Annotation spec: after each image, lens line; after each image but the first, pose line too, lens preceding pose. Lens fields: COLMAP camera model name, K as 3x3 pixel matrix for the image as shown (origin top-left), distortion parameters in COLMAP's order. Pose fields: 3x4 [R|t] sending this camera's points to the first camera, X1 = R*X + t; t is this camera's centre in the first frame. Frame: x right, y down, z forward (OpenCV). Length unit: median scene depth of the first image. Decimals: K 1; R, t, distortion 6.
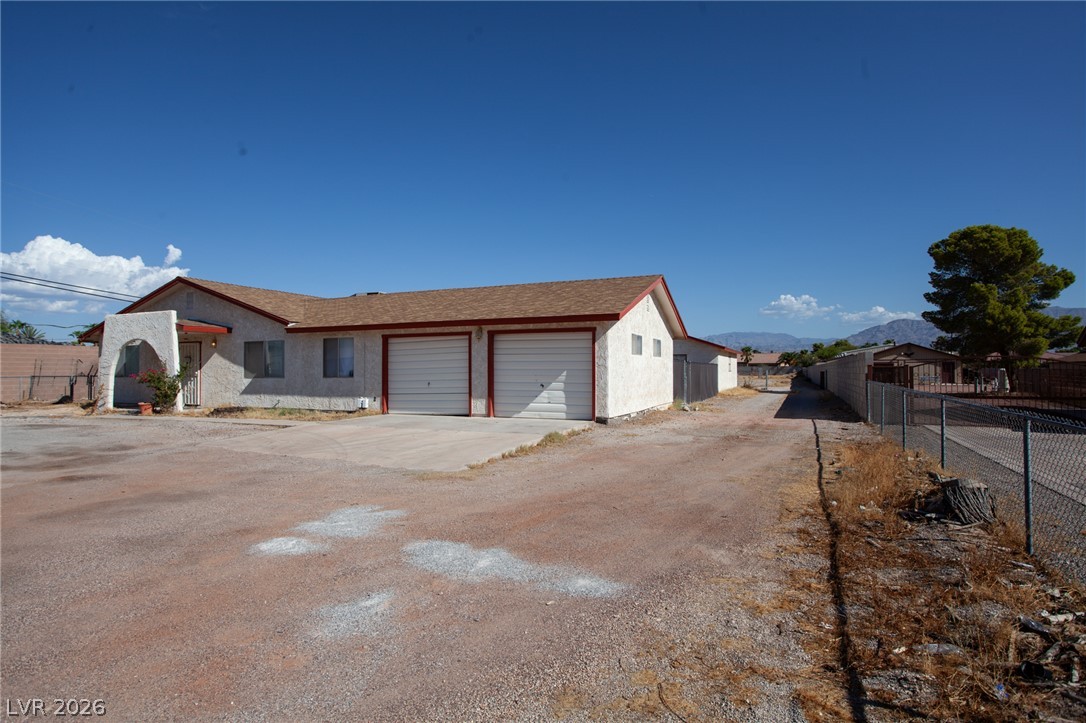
lens RADIAL K [[609.8, 0, 551.2], [0, 609.8, 361.9], [0, 0, 1]] dist [-0.056107, 0.028883]
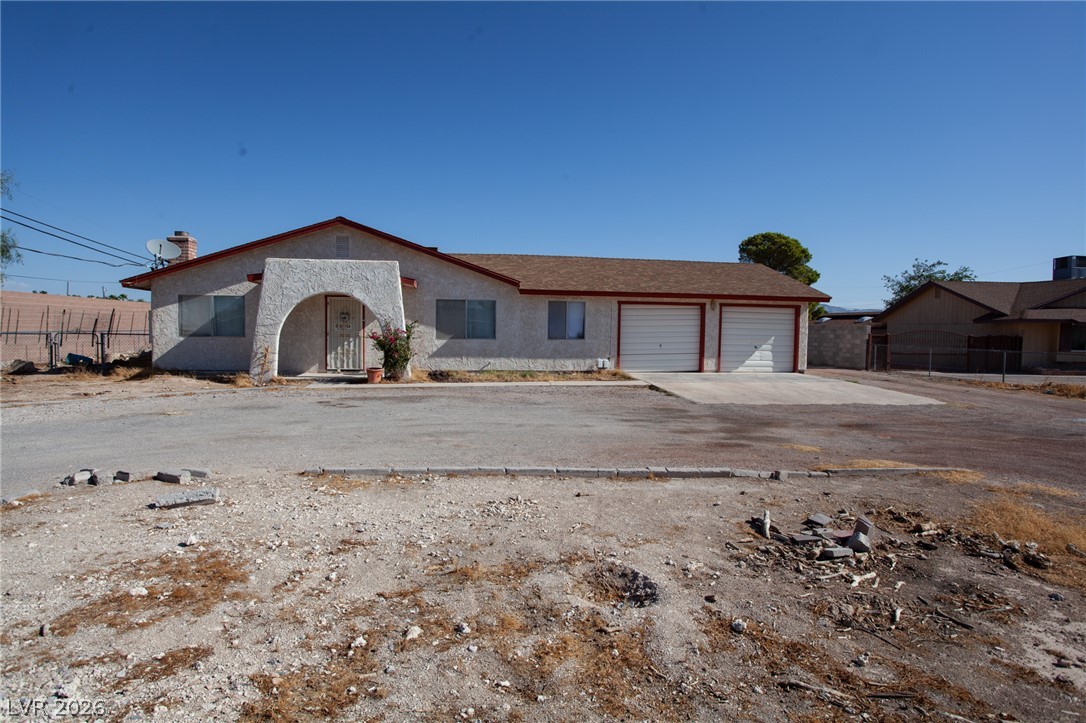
lens RADIAL K [[609.8, 0, 545.3], [0, 609.8, 361.6], [0, 0, 1]] dist [-0.056107, 0.028883]
pose [[0.822581, -0.015311, 0.568442, -0.972445], [-0.023639, 0.997853, 0.061084, 0.000278], [-0.568156, -0.063684, 0.820453, 0.155122]]
